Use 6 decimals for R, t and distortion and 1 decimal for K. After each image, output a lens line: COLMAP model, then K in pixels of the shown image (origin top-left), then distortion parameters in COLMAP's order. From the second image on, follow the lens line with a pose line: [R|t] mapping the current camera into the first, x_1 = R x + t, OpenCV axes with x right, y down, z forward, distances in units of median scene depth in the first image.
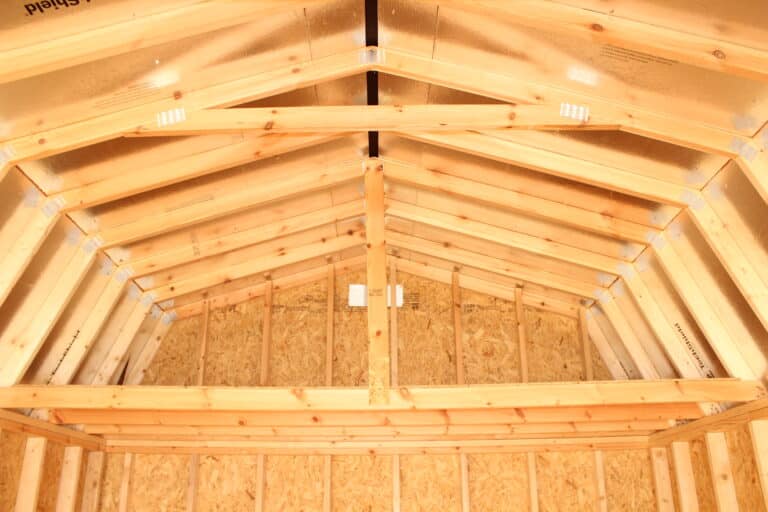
lens RADIAL K [[745.5, 0, 384.0], [0, 745.5, 256.0], [0, 0, 1]] dist [-0.169366, 0.020370]
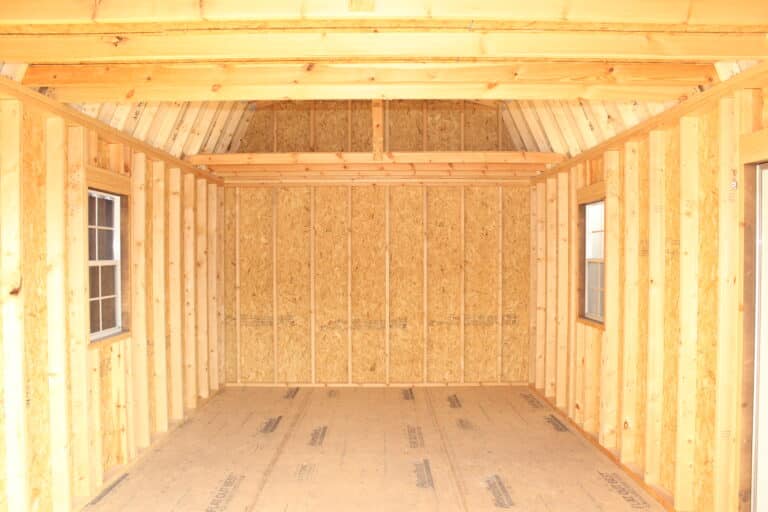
lens RADIAL K [[745.5, 0, 384.0], [0, 745.5, 256.0], [0, 0, 1]] dist [-0.169366, 0.020370]
pose [[0.999980, 0.006244, 0.000408, 0.008006], [-0.006016, 0.941416, 0.337193, -0.183098], [0.001722, -0.337189, 0.941436, -0.769145]]
